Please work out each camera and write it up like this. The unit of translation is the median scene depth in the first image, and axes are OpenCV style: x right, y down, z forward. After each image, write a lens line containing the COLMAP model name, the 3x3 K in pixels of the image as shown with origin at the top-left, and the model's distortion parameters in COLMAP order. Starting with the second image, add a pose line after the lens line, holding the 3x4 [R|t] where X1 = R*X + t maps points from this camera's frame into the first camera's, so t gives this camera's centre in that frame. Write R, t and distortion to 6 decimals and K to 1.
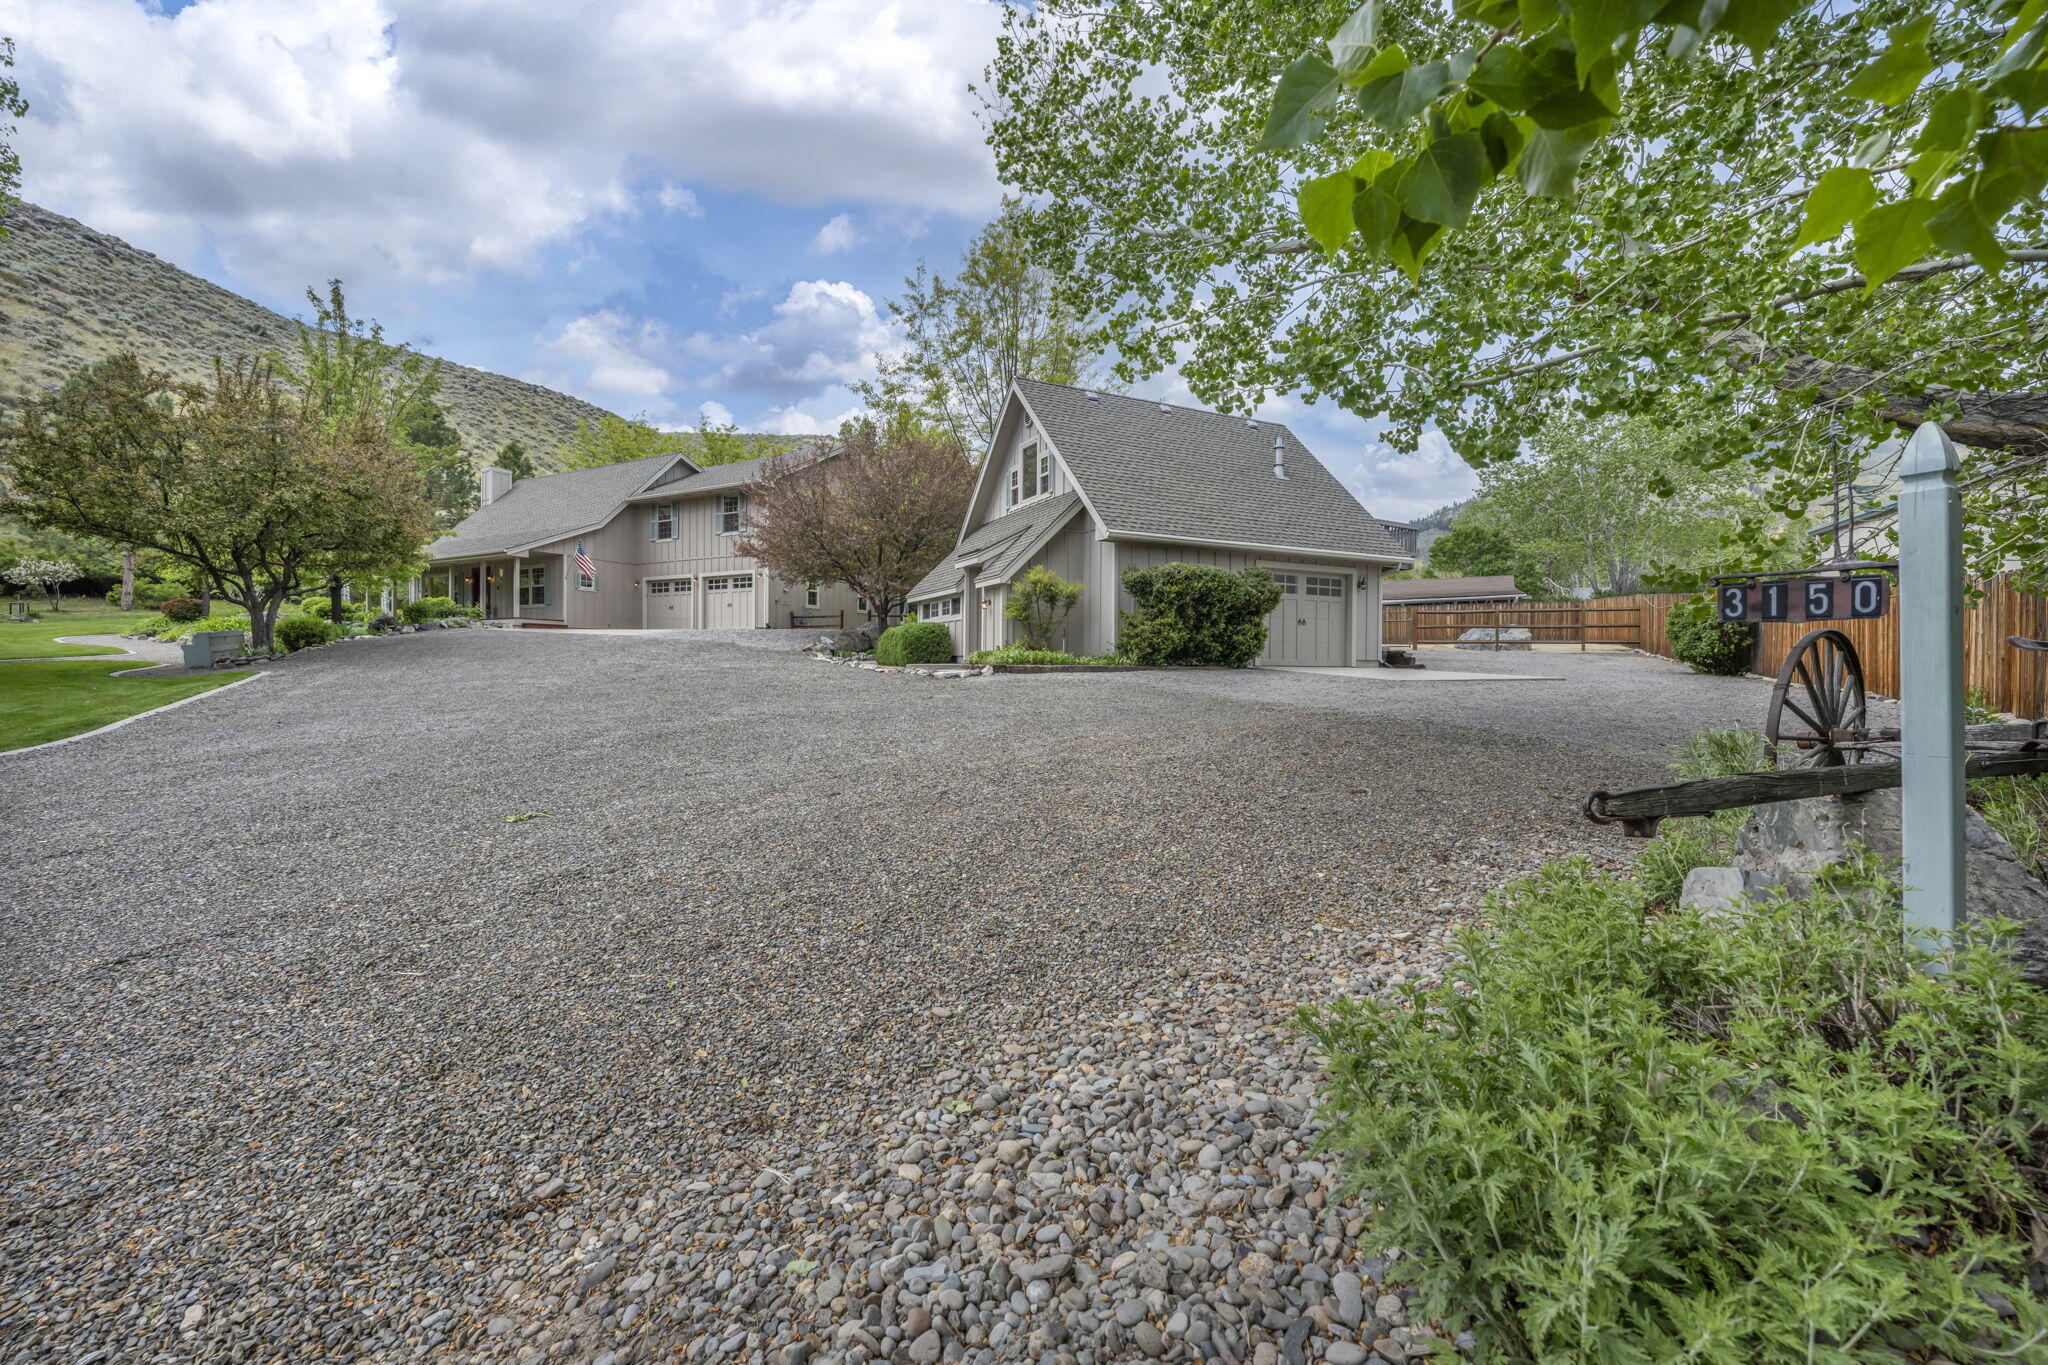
lens RADIAL K [[816.3, 0, 1028.6], [0, 816.3, 679.8], [0, 0, 1]] dist [-0.008892, 0.000061]
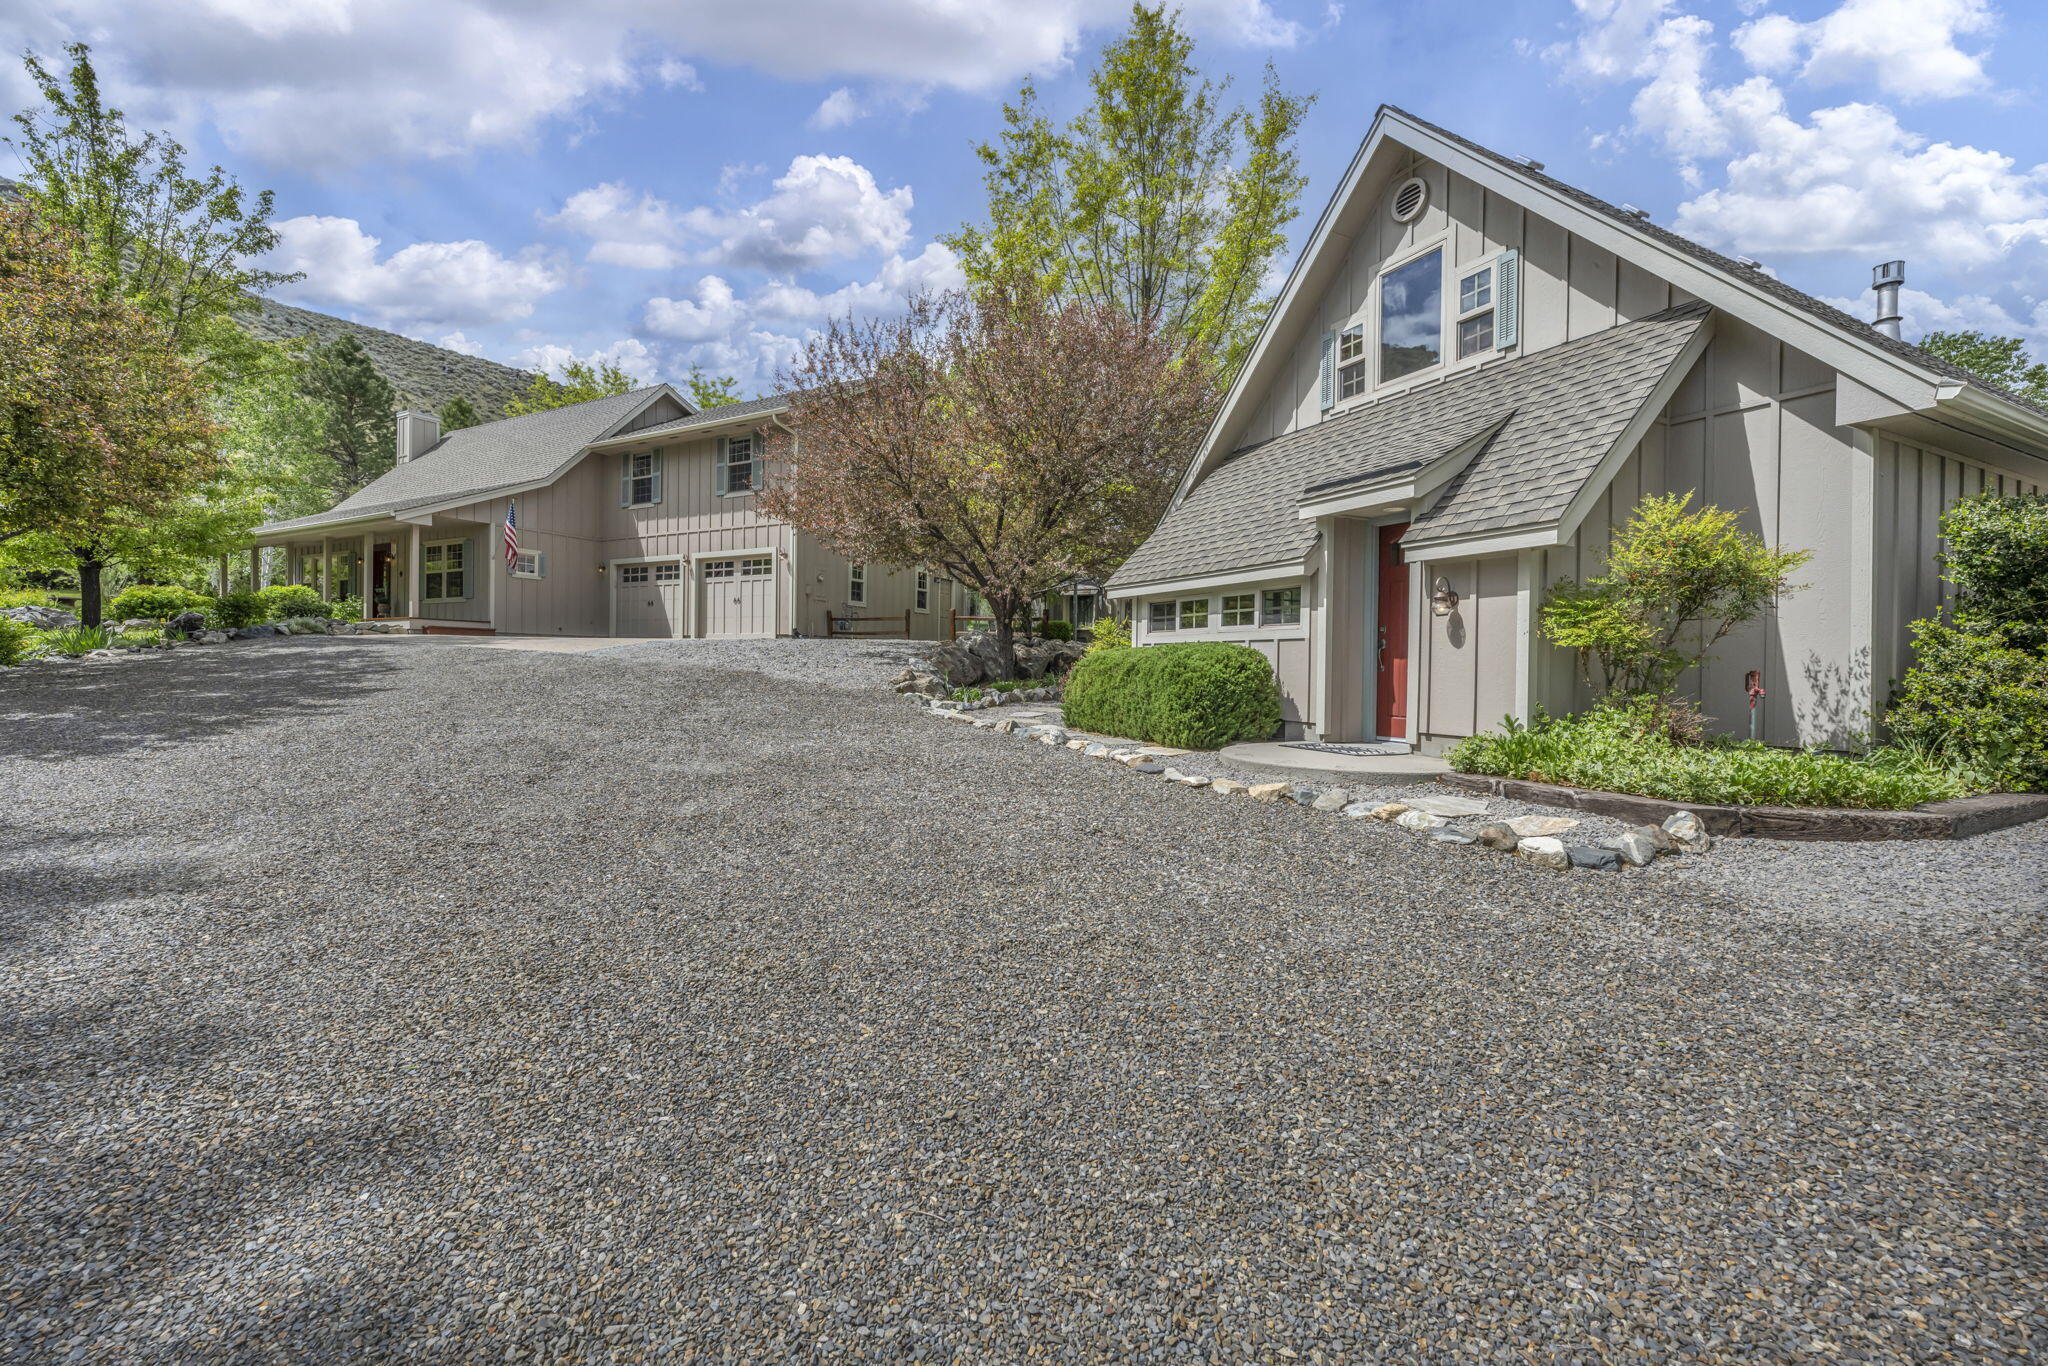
lens RADIAL K [[816.3, 0, 1012.8], [0, 816.3, 685.4], [0, 0, 1]] dist [-0.008892, 0.000061]
pose [[0.999965, 0.006931, -0.004676, -0.167432], [-0.006879, 0.999916, 0.011000, -0.037955], [0.004752, -0.010967, 0.999929, 0.405019]]
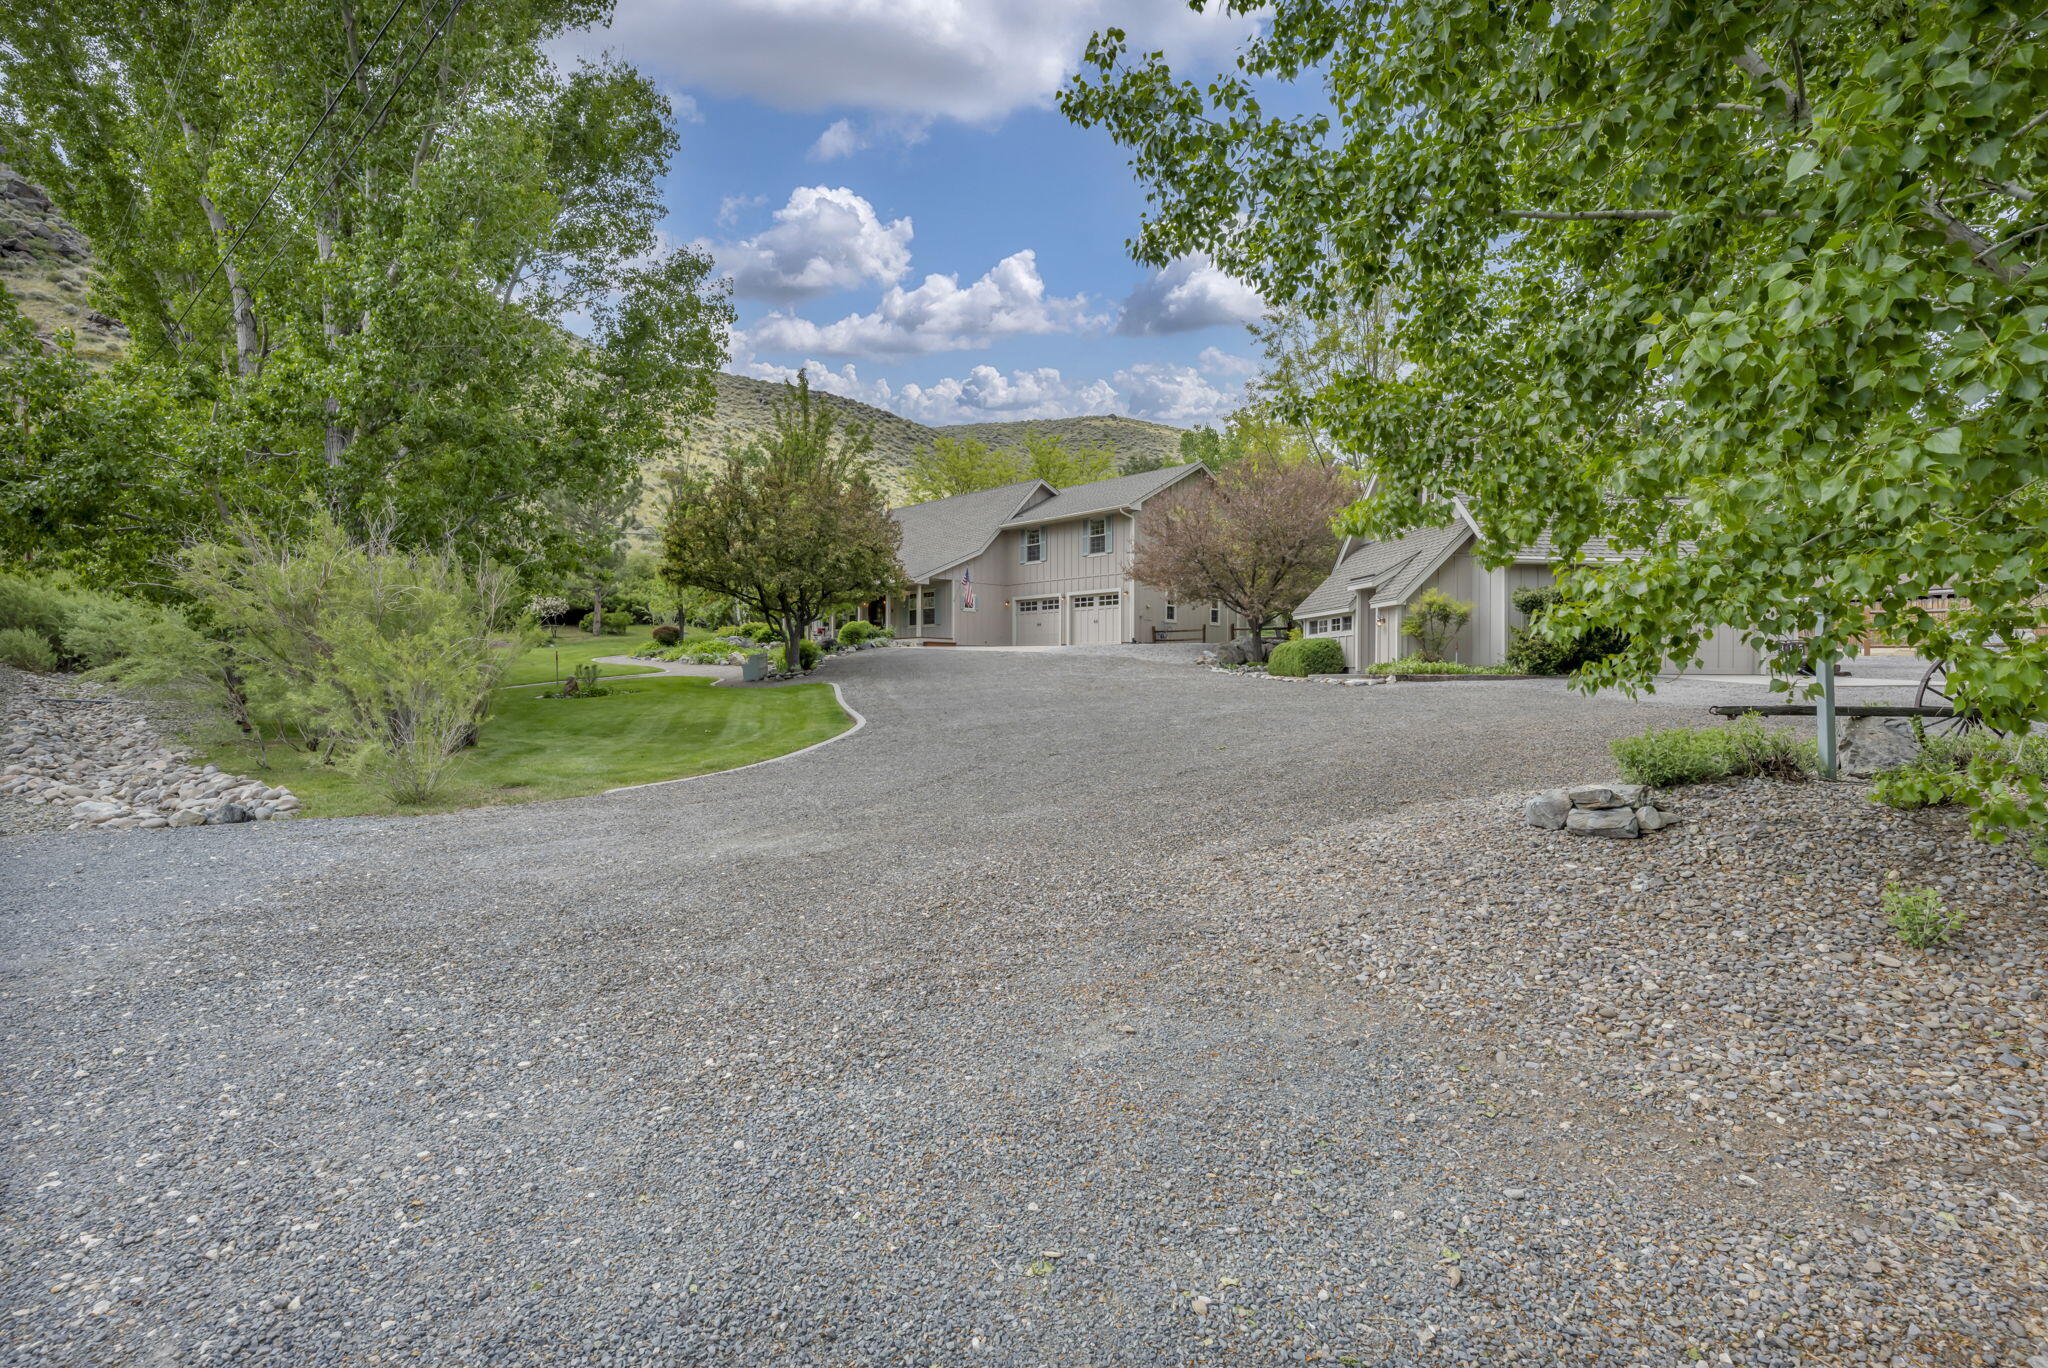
lens RADIAL K [[984.8, 0, 1029.2], [0, 984.8, 671.7], [0, 0, 1]] dist [0.001714, 0.000209]
pose [[0.950256, -0.006683, -0.311398, -0.059882], [-0.001219, 0.999682, -0.025175, 0.008340], [0.311468, 0.024302, 0.949946, -0.310545]]
